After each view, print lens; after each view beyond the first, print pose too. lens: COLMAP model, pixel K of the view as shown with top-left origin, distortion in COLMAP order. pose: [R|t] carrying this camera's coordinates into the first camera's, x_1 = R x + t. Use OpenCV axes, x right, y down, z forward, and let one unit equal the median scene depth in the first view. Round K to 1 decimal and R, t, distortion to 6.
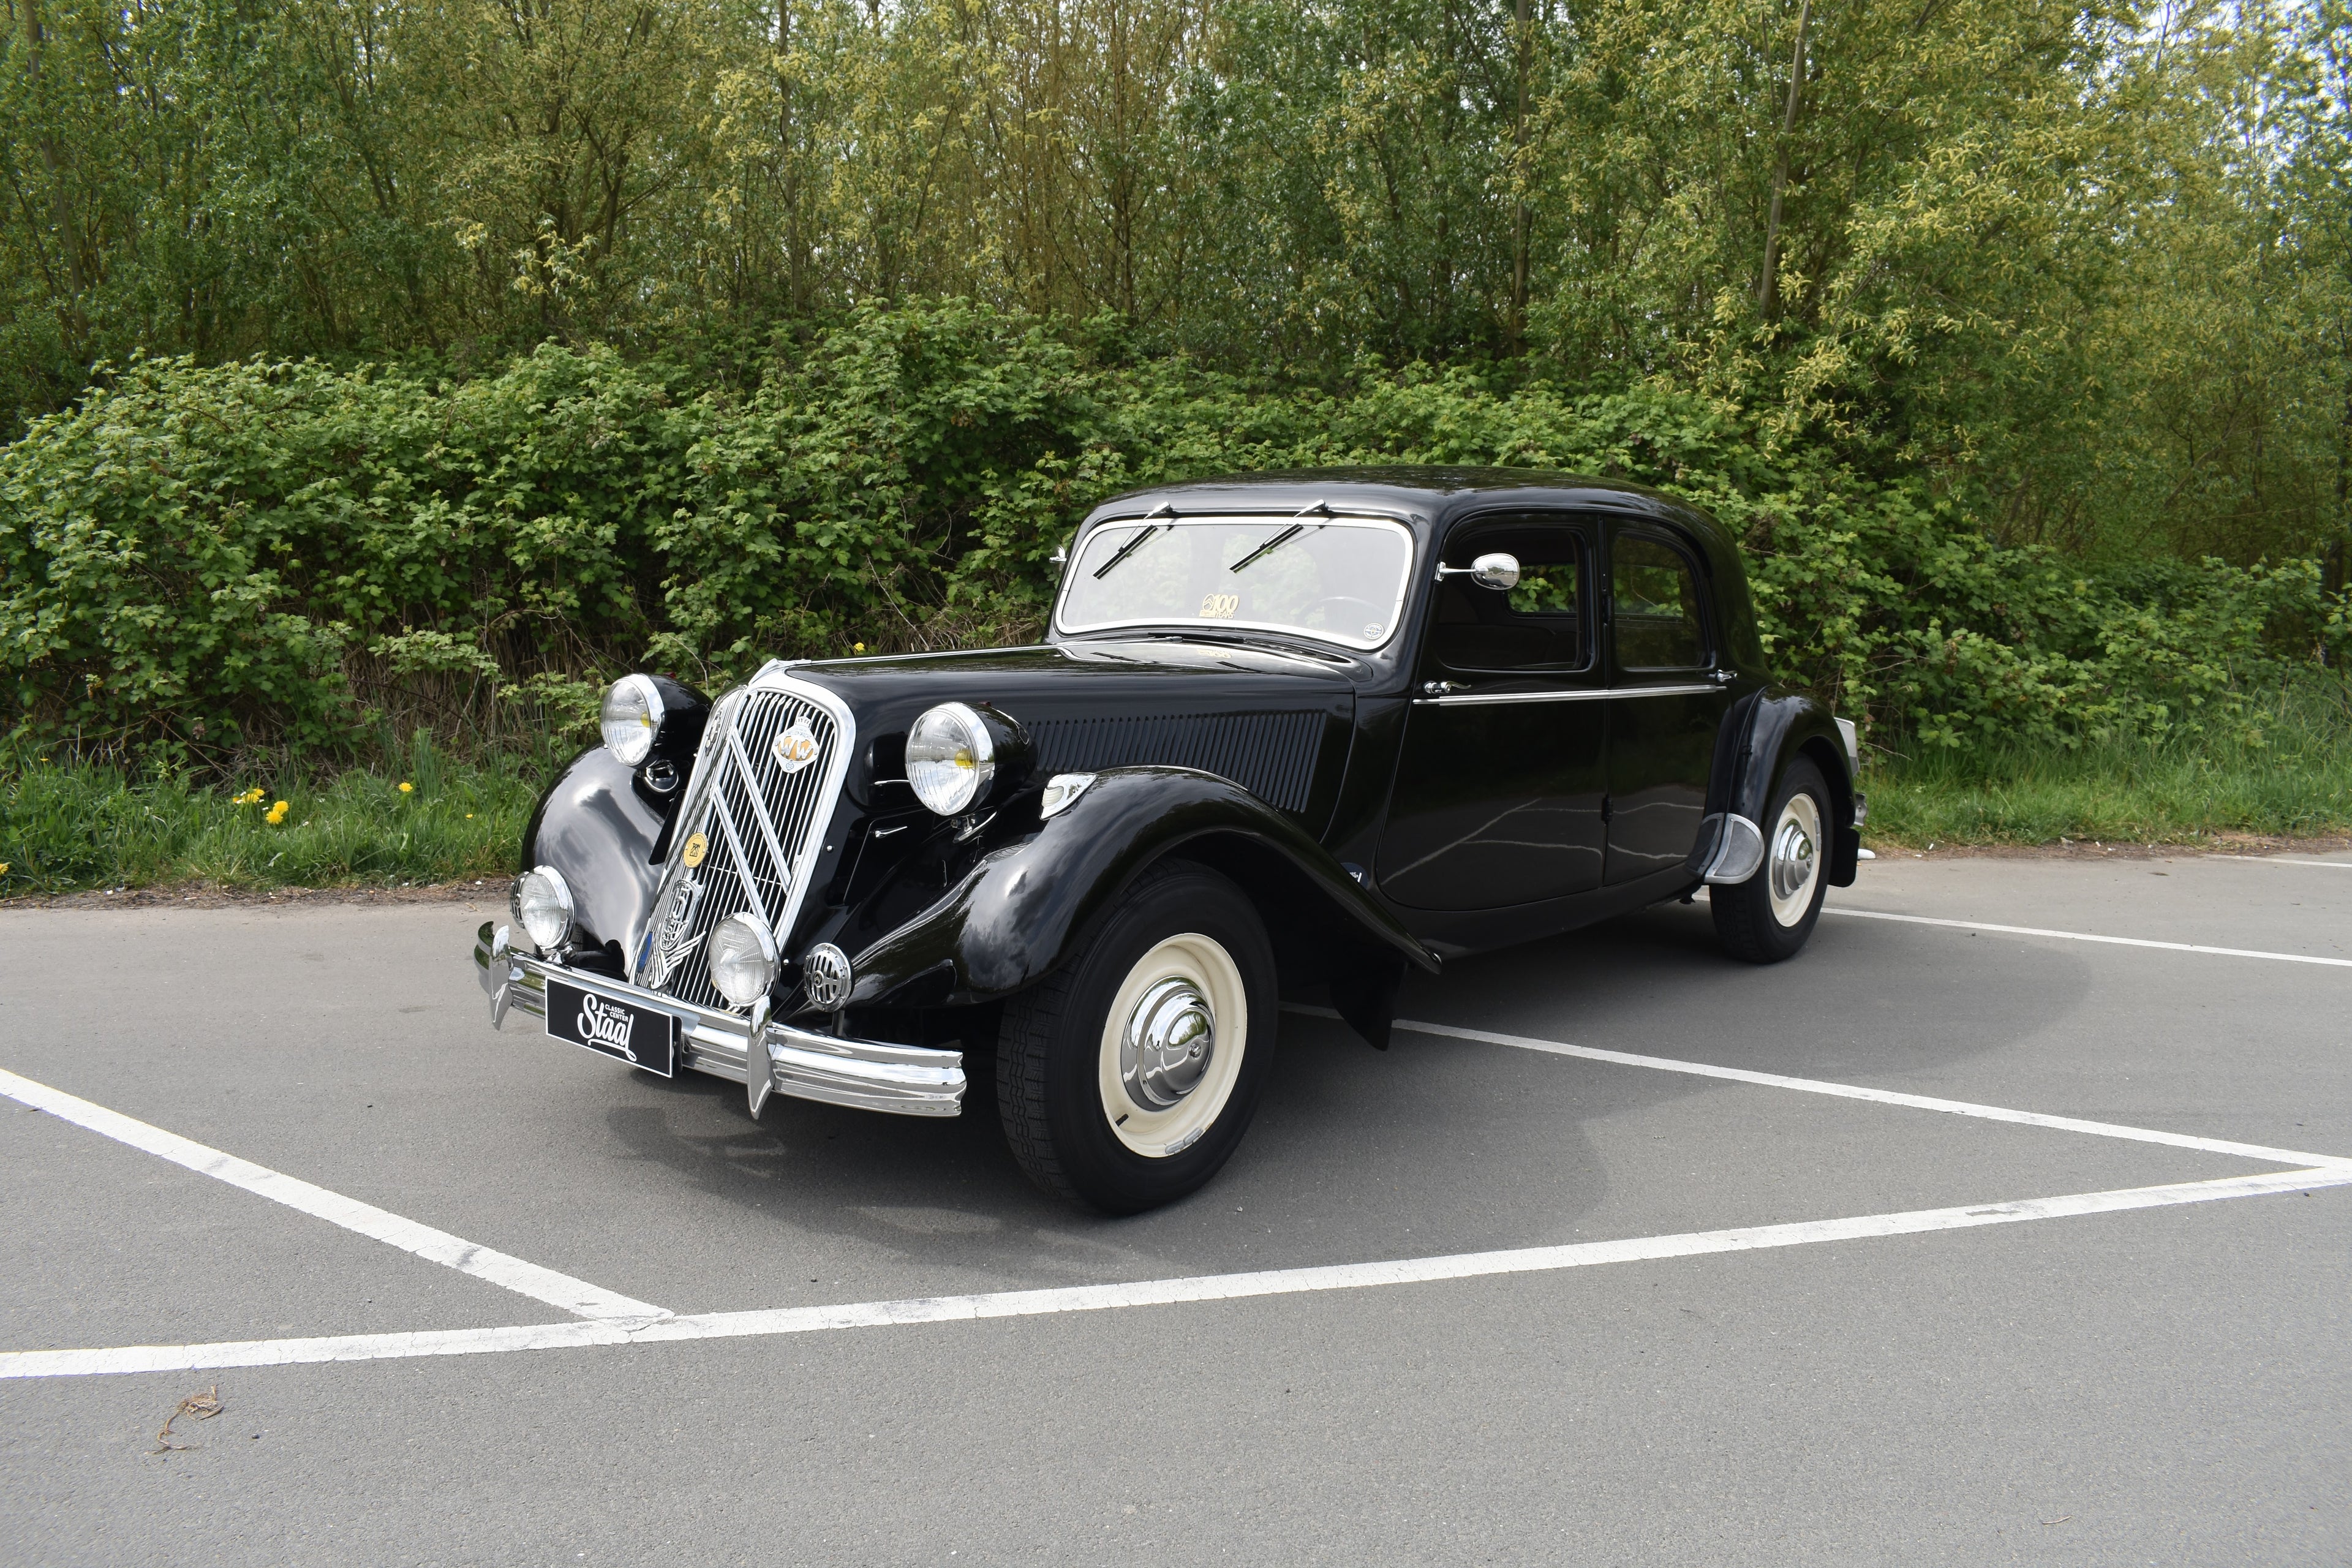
lens RADIAL K [[1809.0, 0, 1176.0], [0, 1809.0, 784.0], [0, 0, 1]] dist [-0.094529, 0.002275]
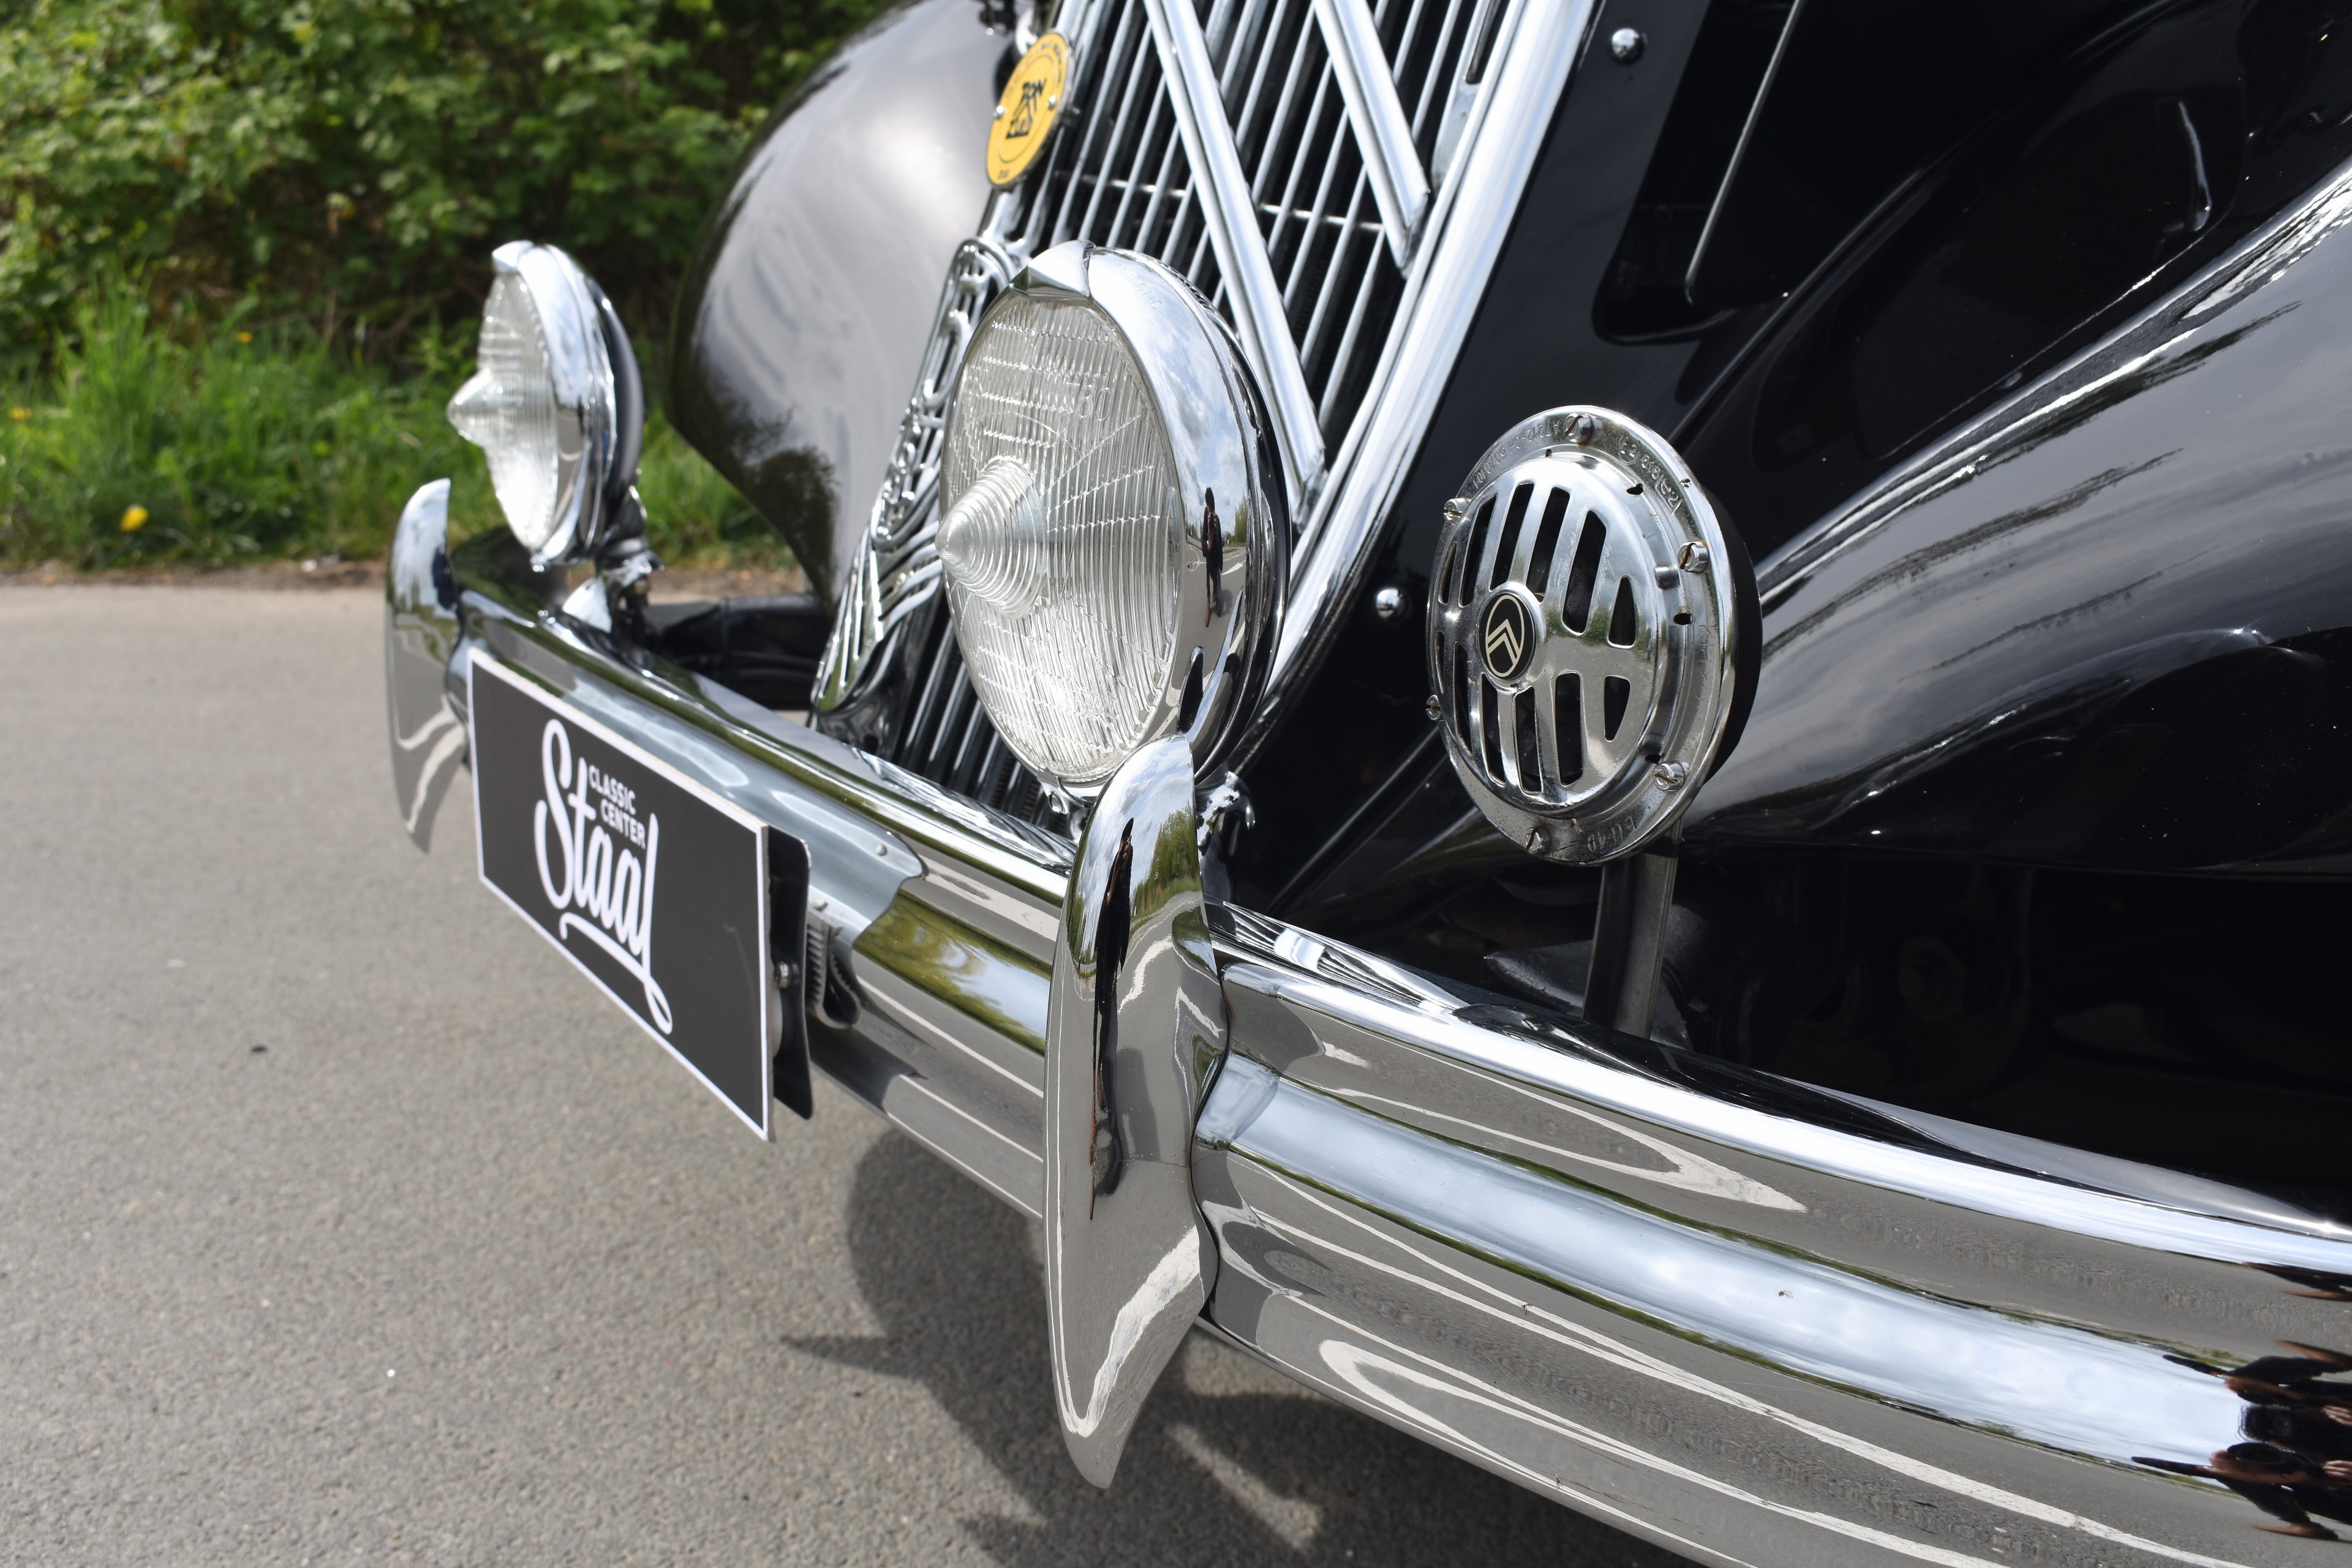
lens RADIAL K [[2433.4, 0, 1176.0], [0, 2433.4, 784.0], [0, 0, 1]] dist [-0.074386, 0.001027]
pose [[0.928982, 0.055912, -0.365877, -0.053335], [-0.020301, 0.994733, 0.100466, 0.035742], [0.369568, -0.085904, 0.925224, 0.285201]]
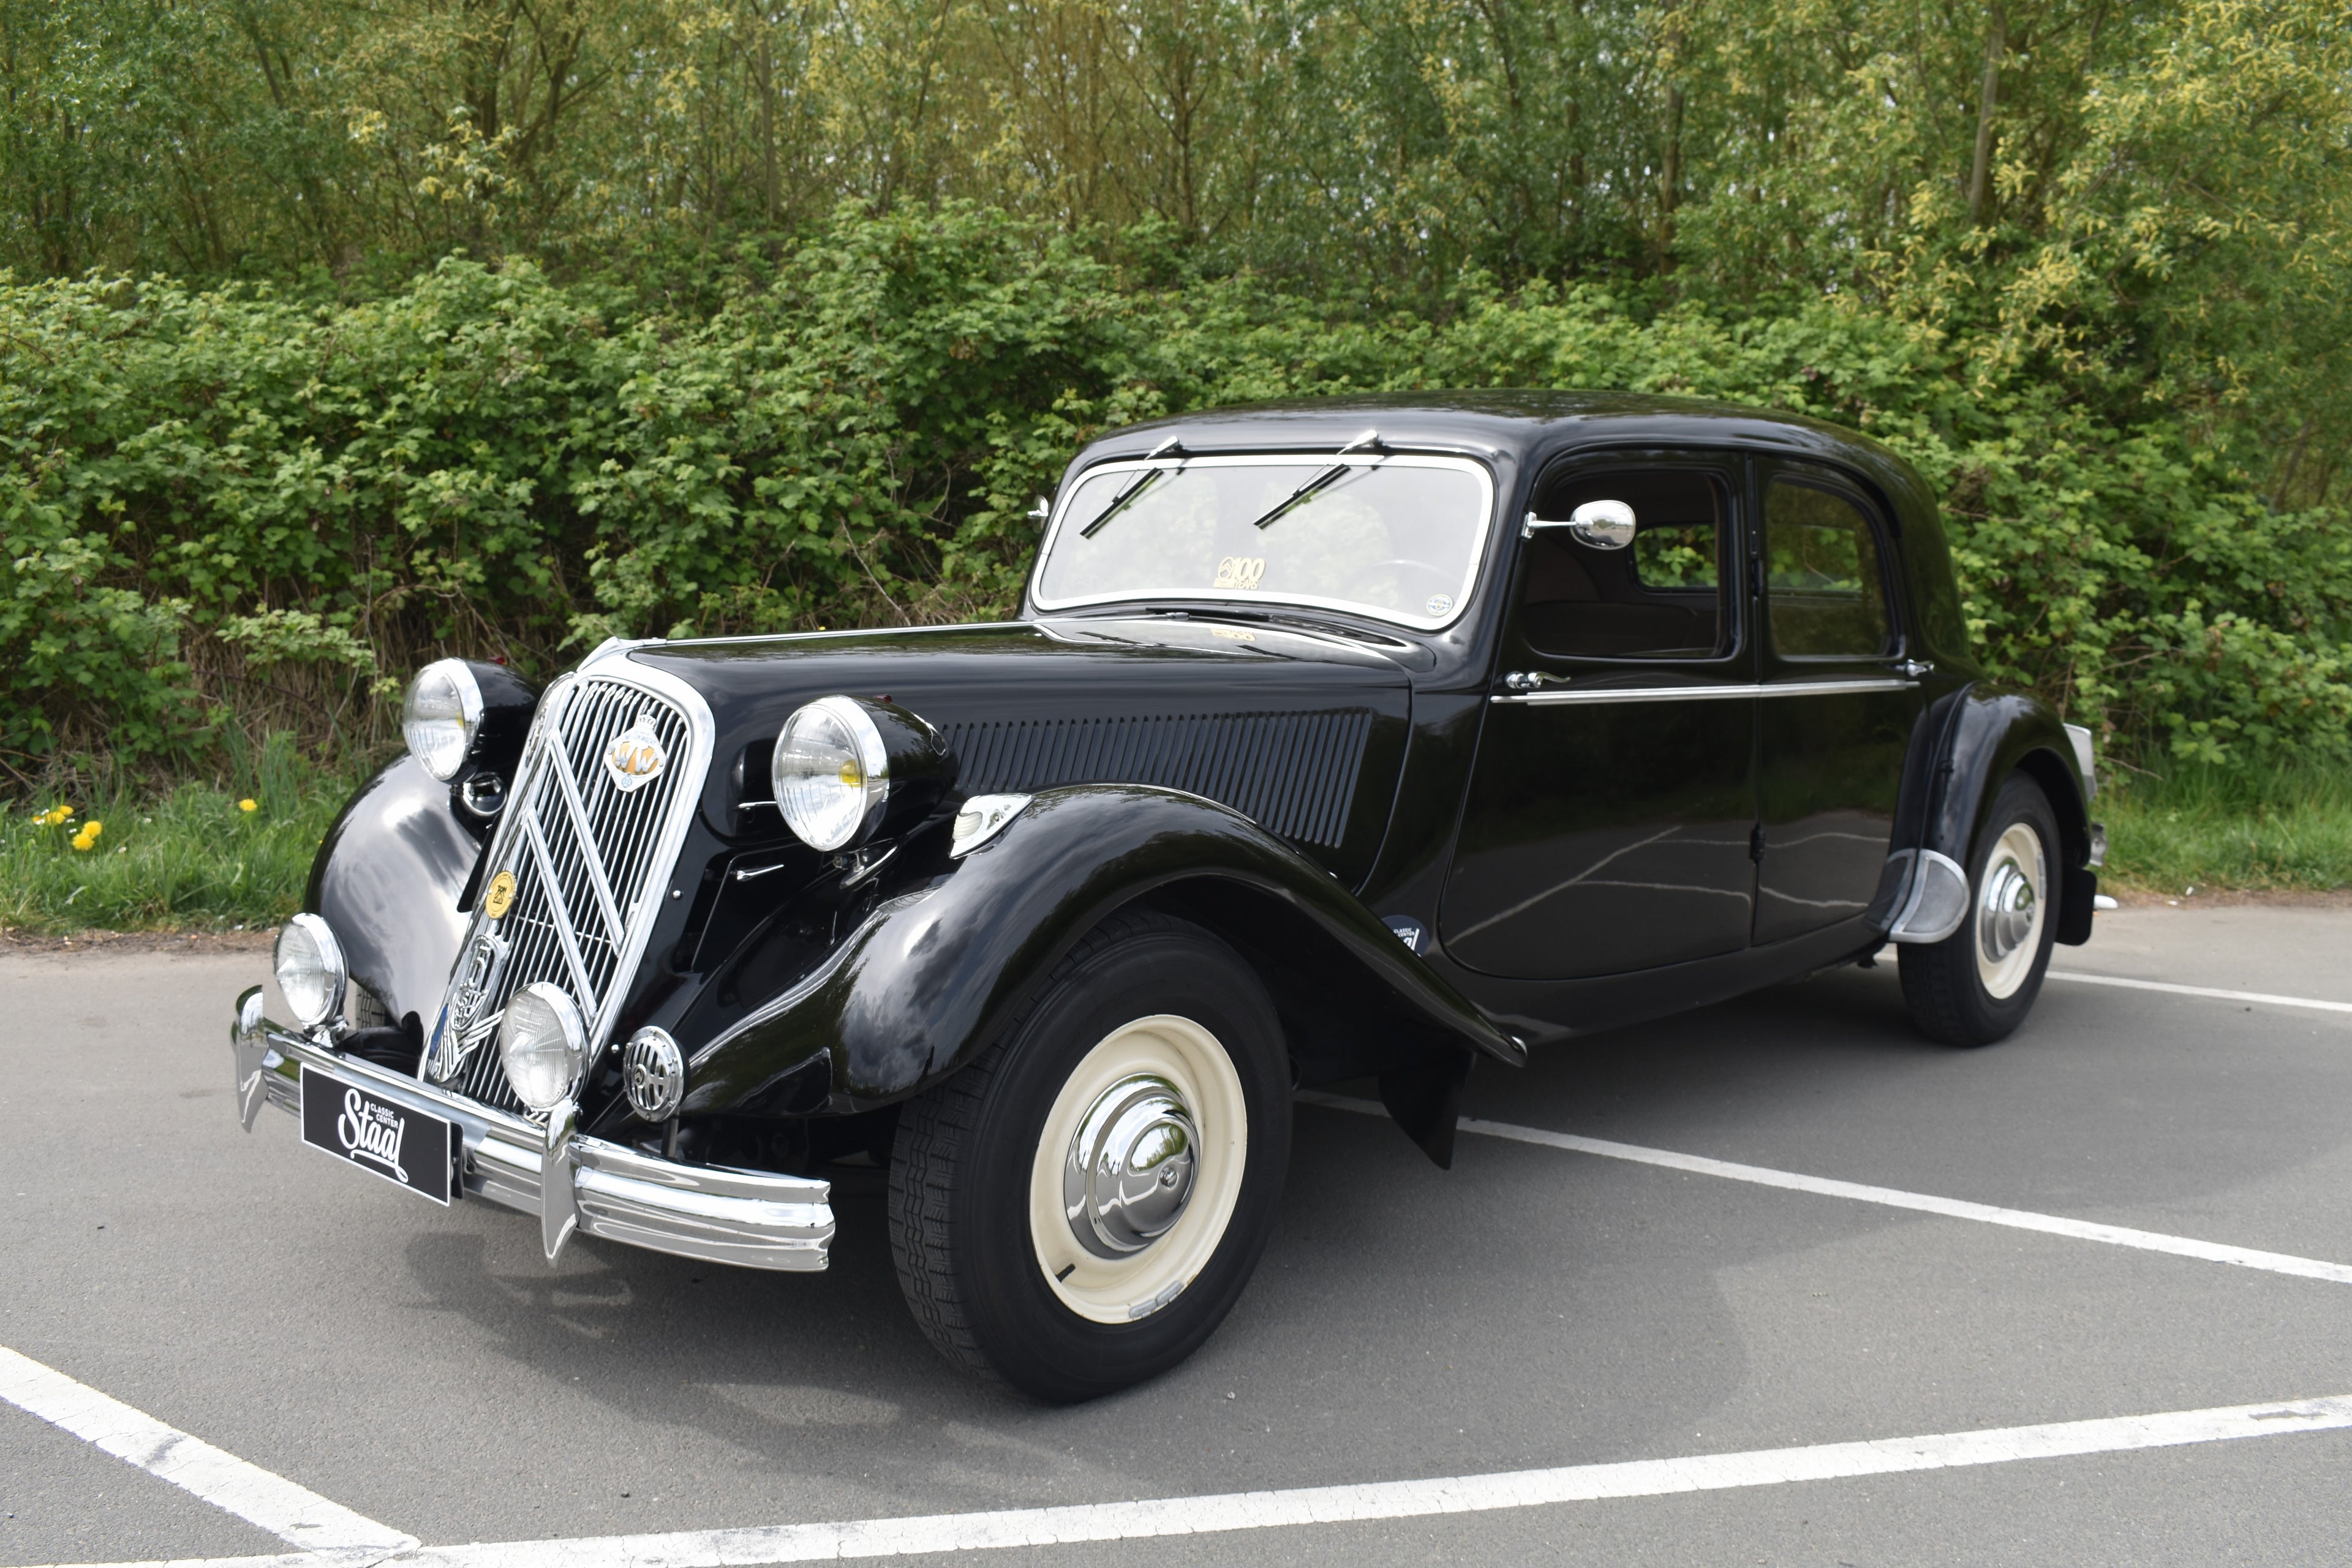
lens RADIAL K [[2159.7, 0, 1176.0], [0, 2159.7, 784.0], [0, 0, 1]] dist [-0.082867, 0.007369]
pose [[0.999133, 0.004861, -0.041355, 0.018586], [-0.005237, 0.999946, -0.008973, -0.000977], [0.041309, 0.009182, 0.999104, 0.051314]]
